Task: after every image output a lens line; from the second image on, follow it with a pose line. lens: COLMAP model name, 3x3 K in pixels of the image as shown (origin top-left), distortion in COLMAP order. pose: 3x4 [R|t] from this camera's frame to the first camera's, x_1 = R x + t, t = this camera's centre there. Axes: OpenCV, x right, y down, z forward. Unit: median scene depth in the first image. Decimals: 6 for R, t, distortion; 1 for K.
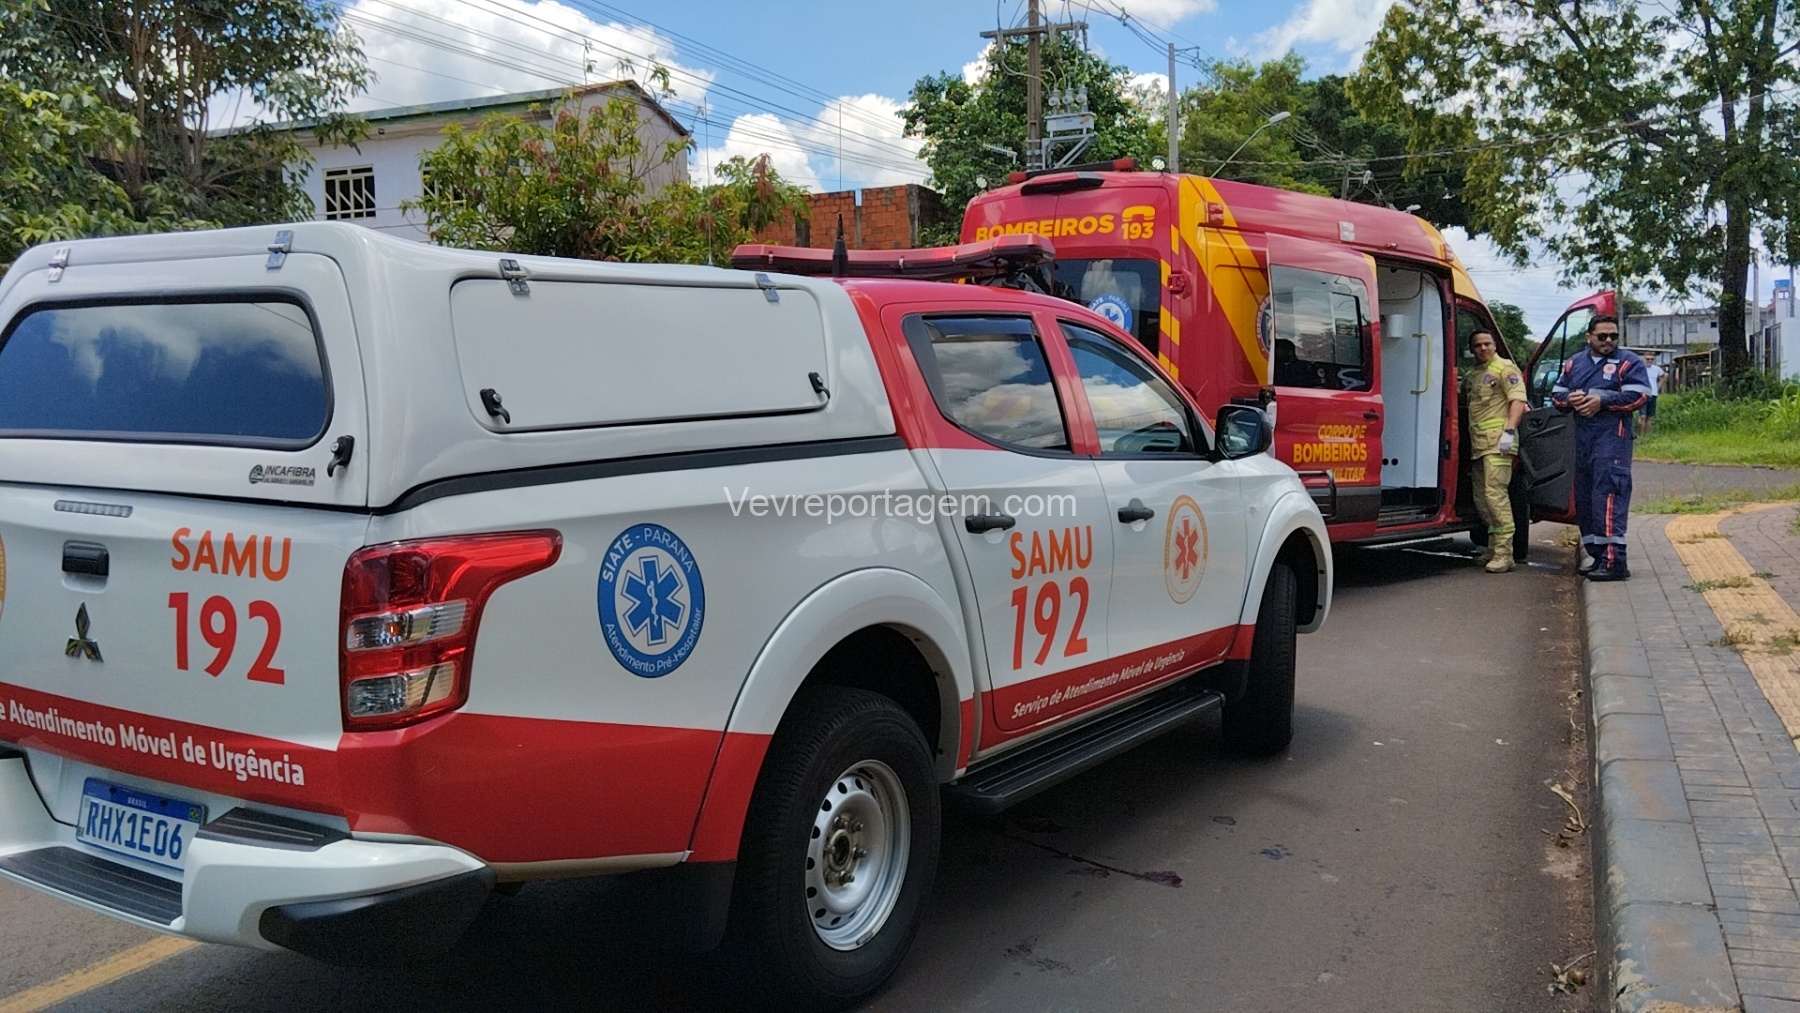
lens RADIAL K [[1515.7, 0, 900.1], [0, 1515.7, 511.9], [0, 0, 1]] dist [0.047325, 0.003898]
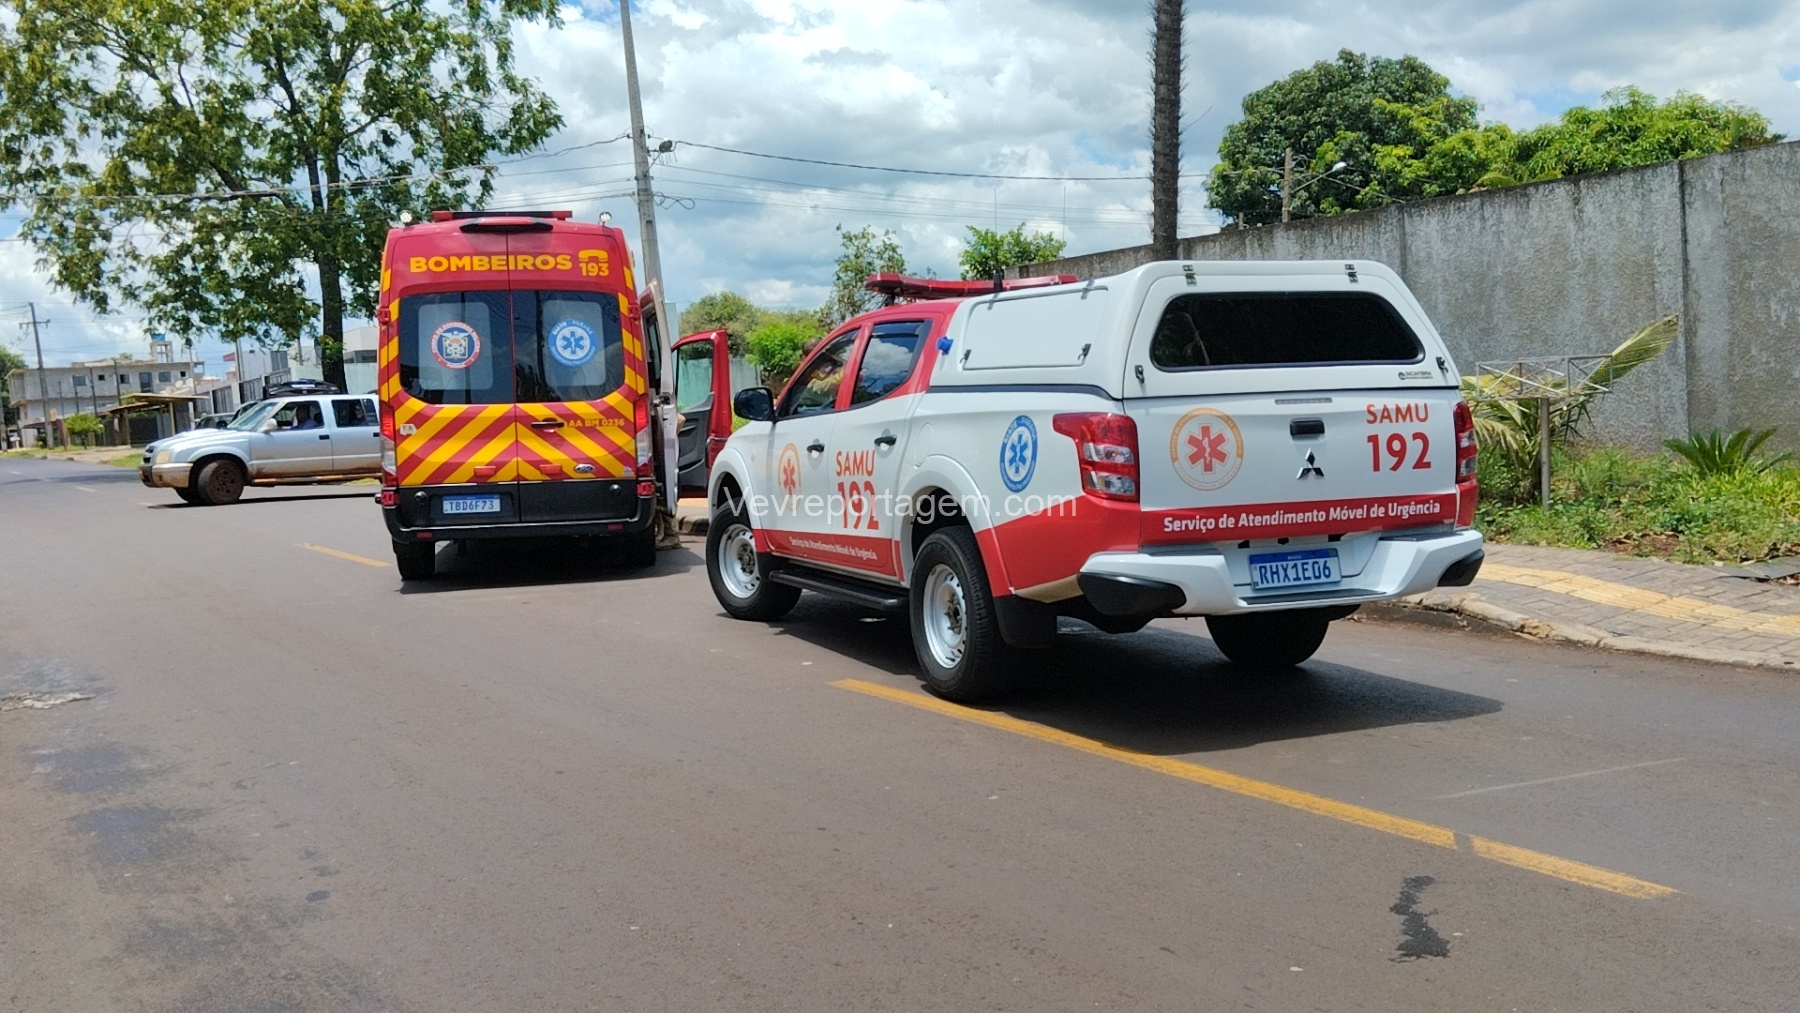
lens RADIAL K [[1515.7, 0, 900.4], [0, 1515.7, 501.9], [0, 0, 1]] dist [0.047325, 0.003898]
pose [[0.581448, -0.075980, 0.810028, -2.401454], [0.108812, 0.993947, 0.015126, 0.039633], [-0.806274, 0.079346, 0.586196, 0.291438]]
